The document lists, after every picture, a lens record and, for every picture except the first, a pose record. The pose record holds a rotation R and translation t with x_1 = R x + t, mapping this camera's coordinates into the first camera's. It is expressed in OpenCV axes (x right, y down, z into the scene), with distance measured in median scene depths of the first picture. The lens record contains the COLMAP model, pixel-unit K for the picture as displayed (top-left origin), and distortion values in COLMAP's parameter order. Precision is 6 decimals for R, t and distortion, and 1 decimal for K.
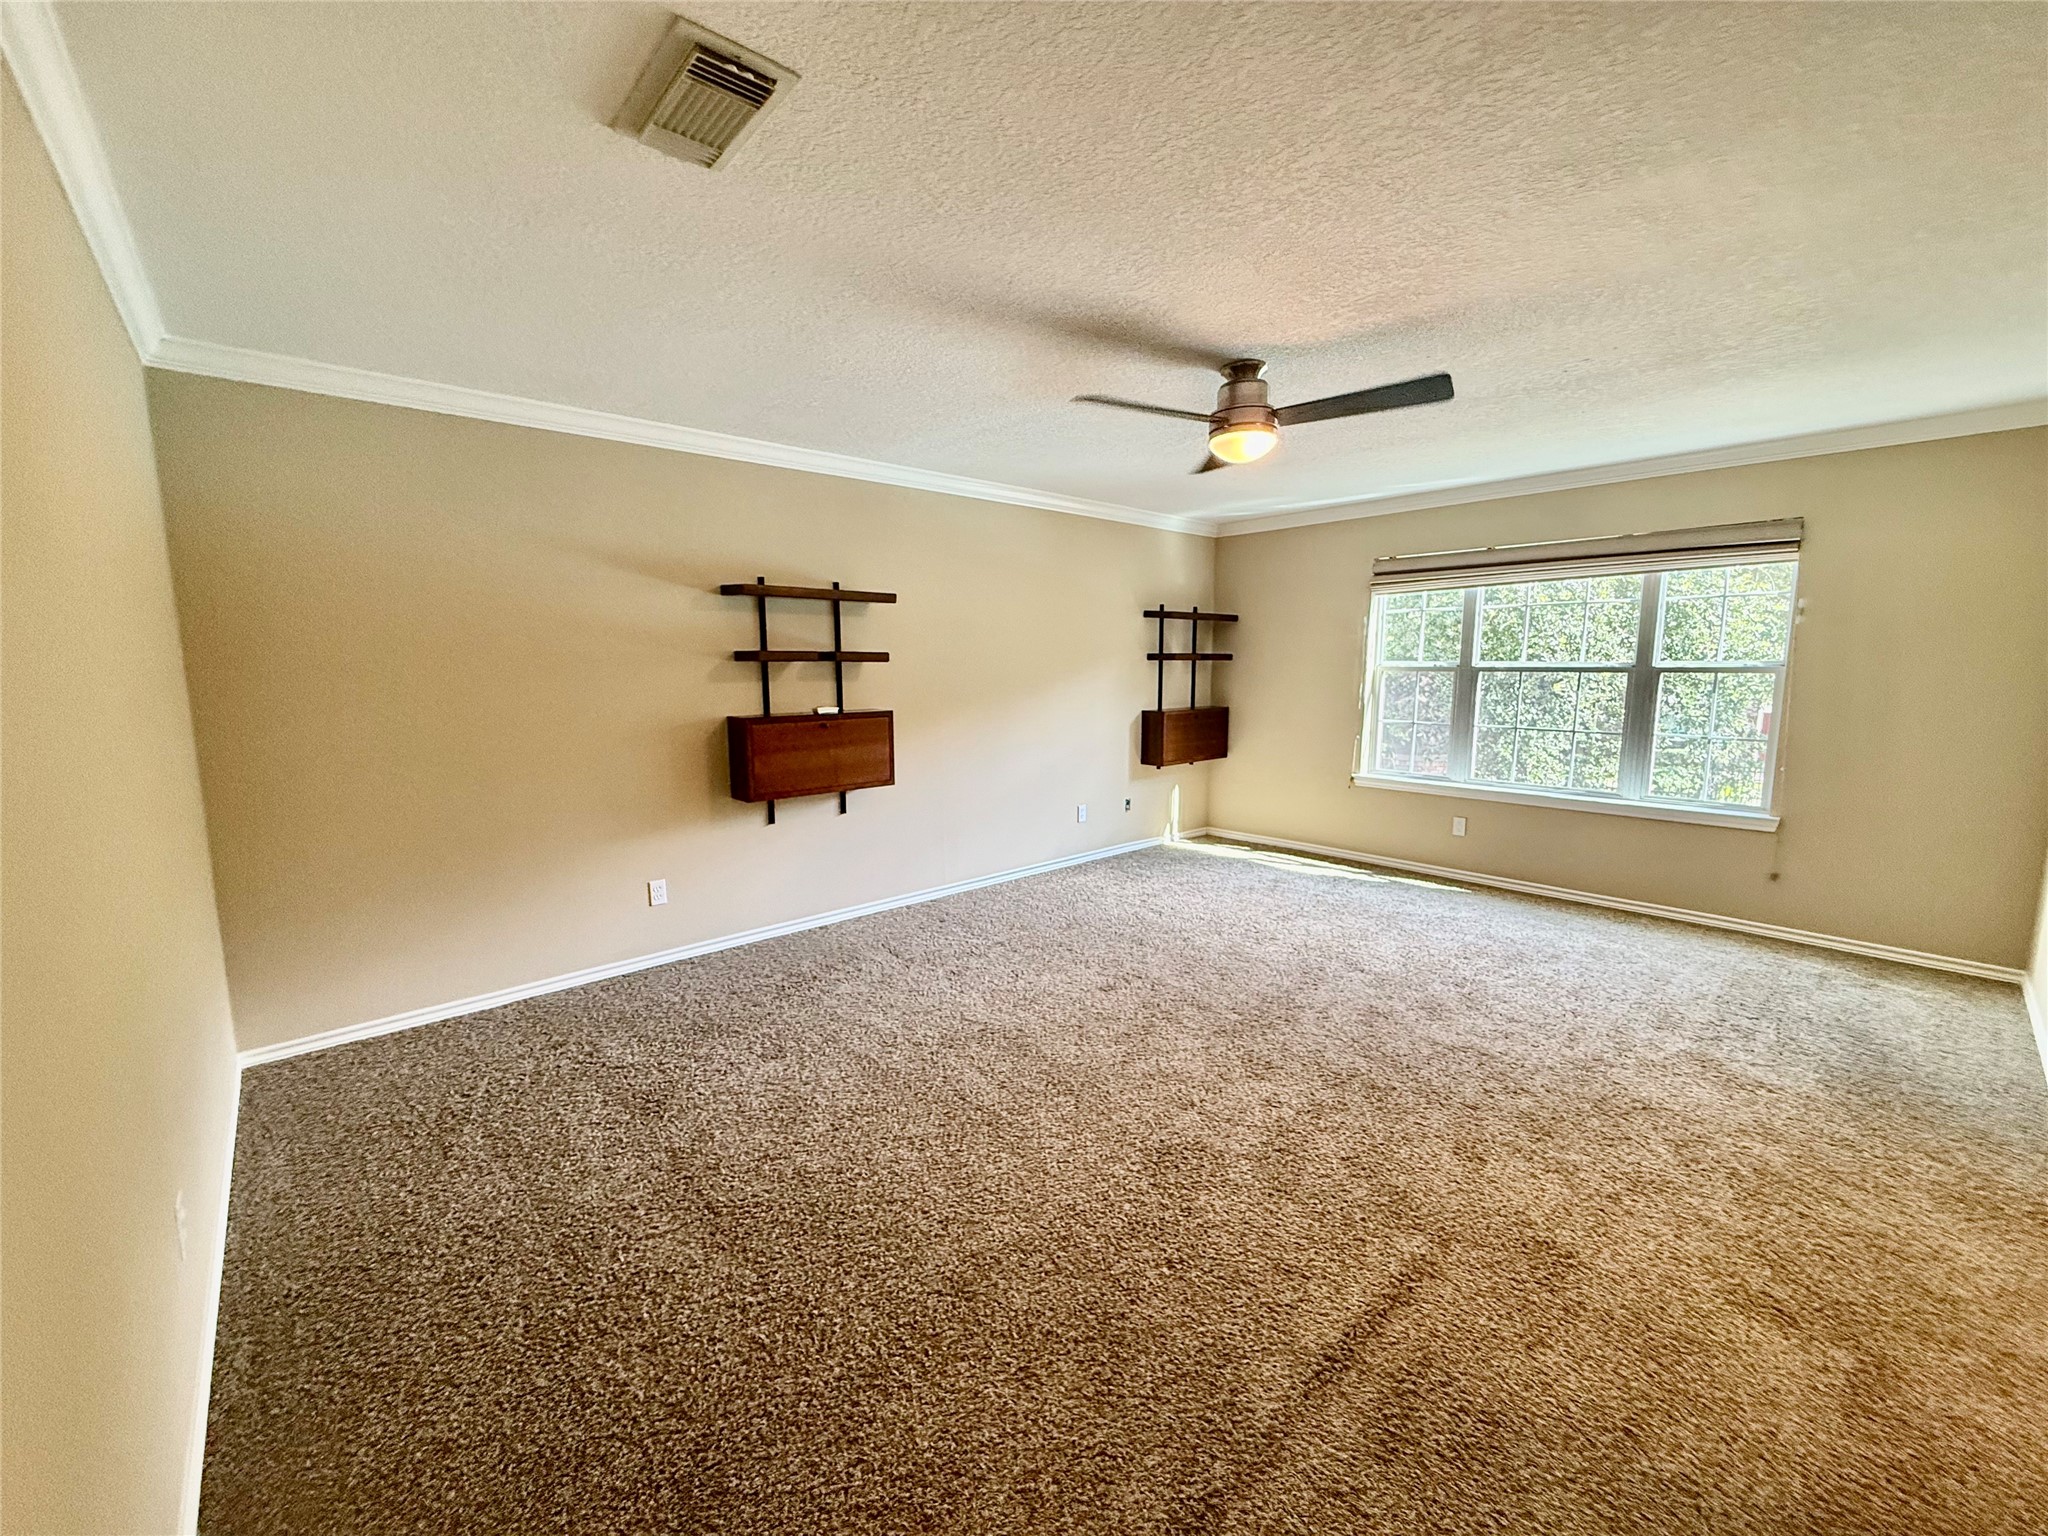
lens RADIAL K [[817.3, 0, 1023.0], [0, 817.3, 764.9], [0, 0, 1]] dist [0.002622, 0.000153]
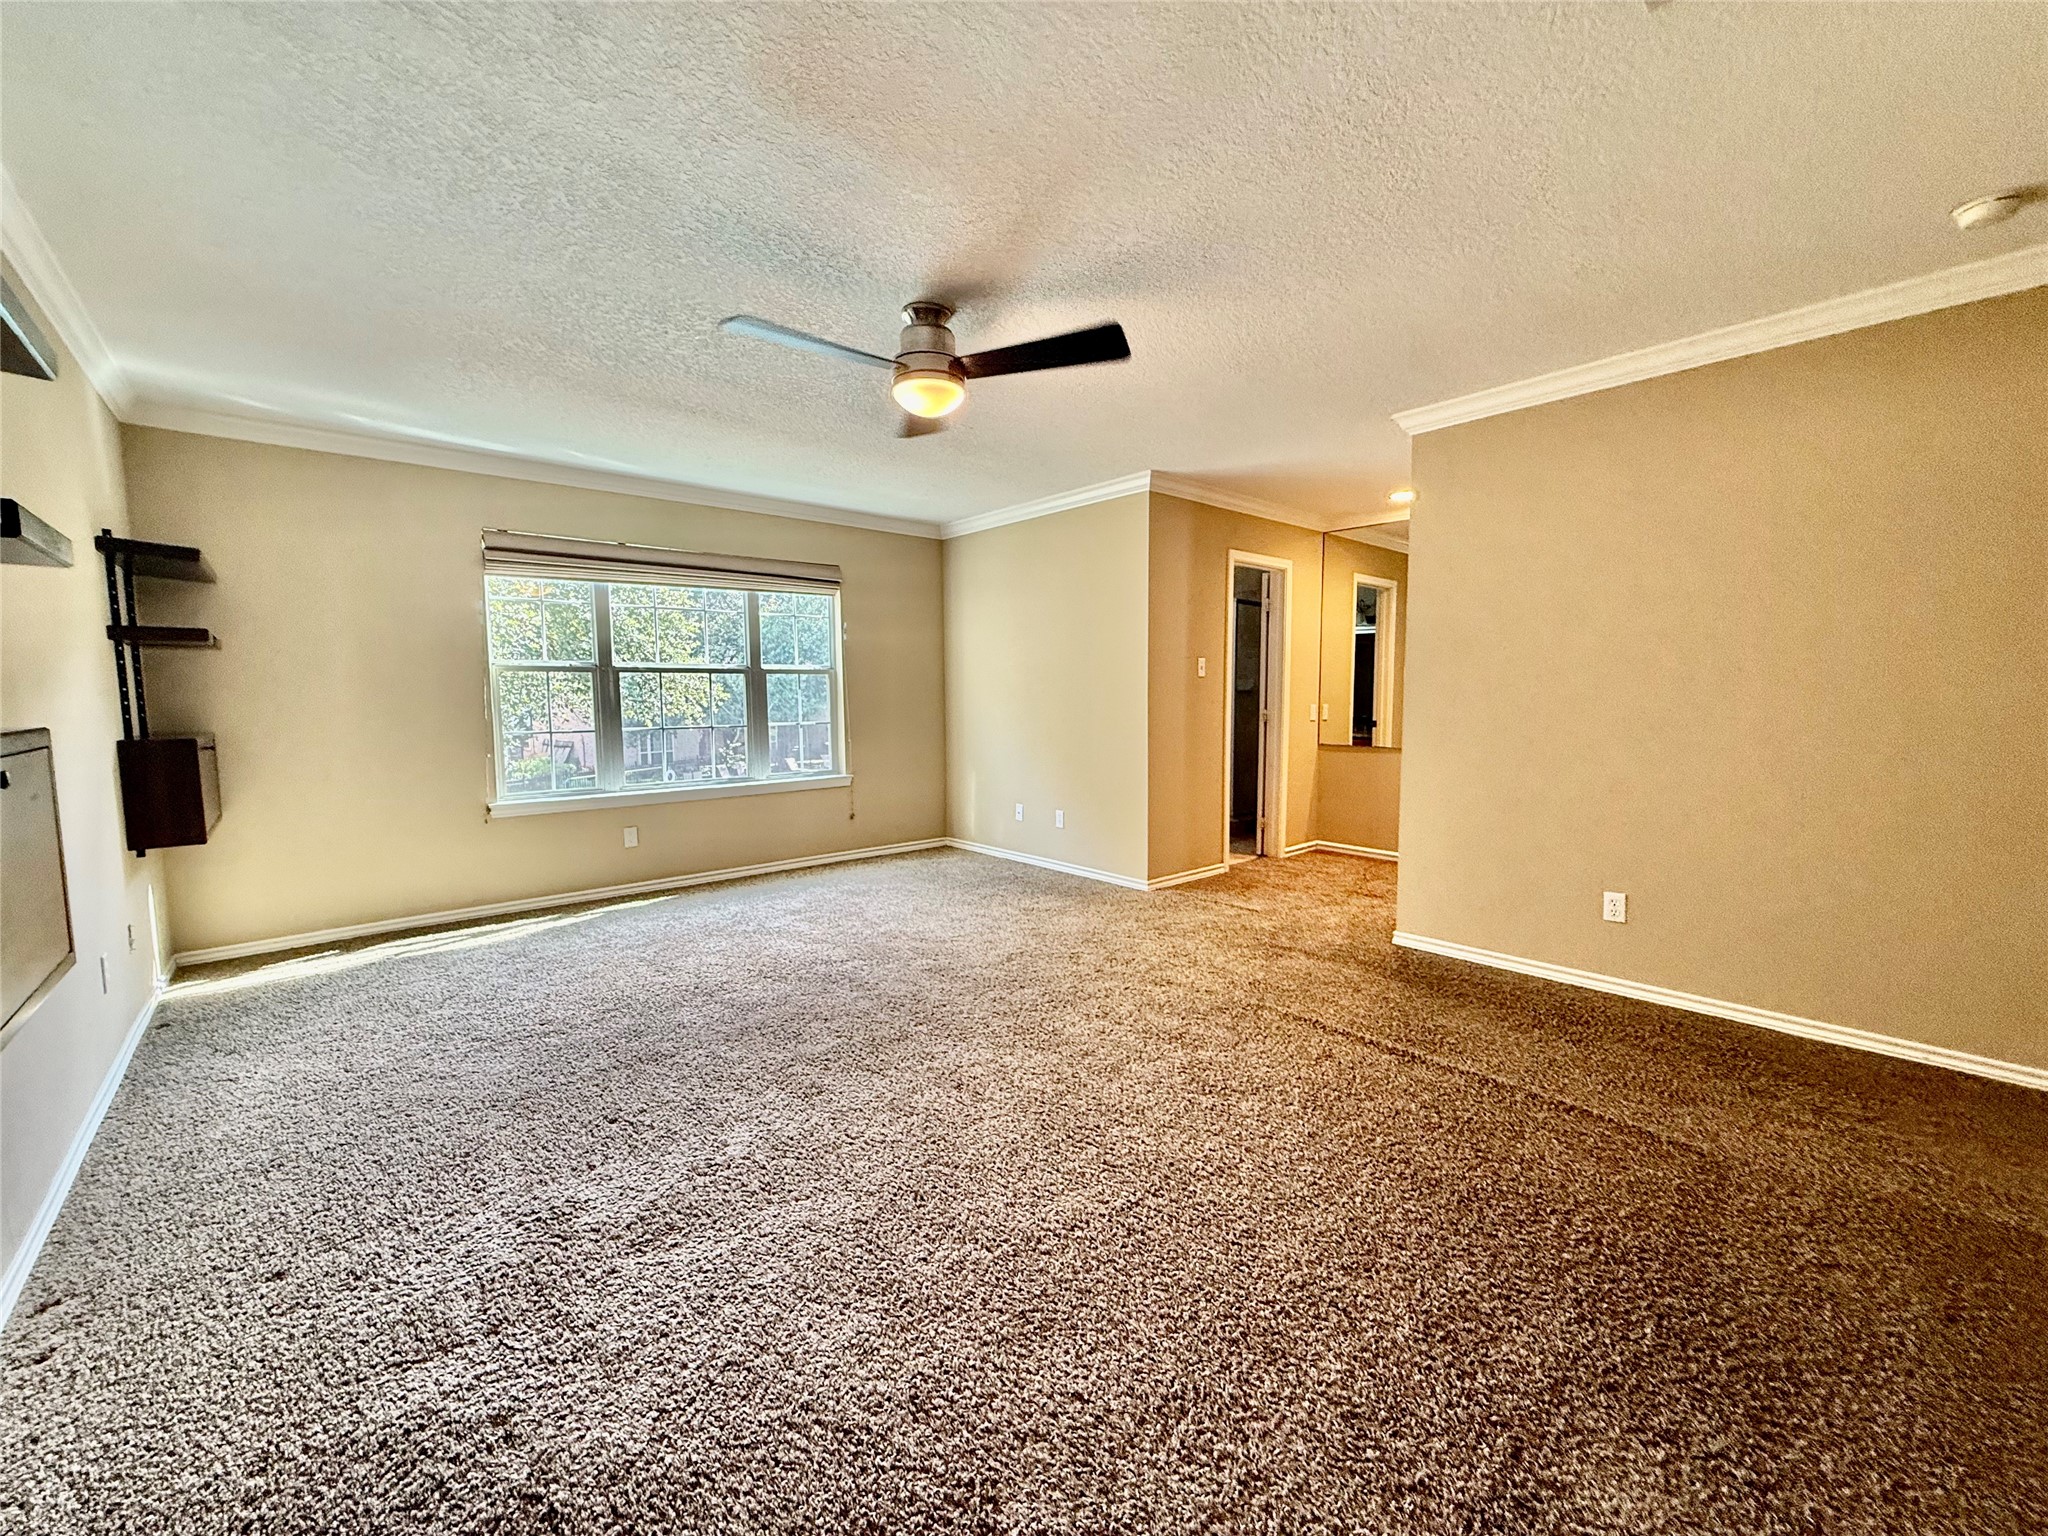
lens RADIAL K [[817.3, 0, 1023.8], [0, 817.3, 769.8], [0, 0, 1]] dist [0.002622, 0.000153]
pose [[0.010368, -0.089229, 0.995957, -0.457045], [0.134886, 0.987032, 0.087026, -0.025612], [-0.990807, 0.133438, 0.022269, 0.624548]]
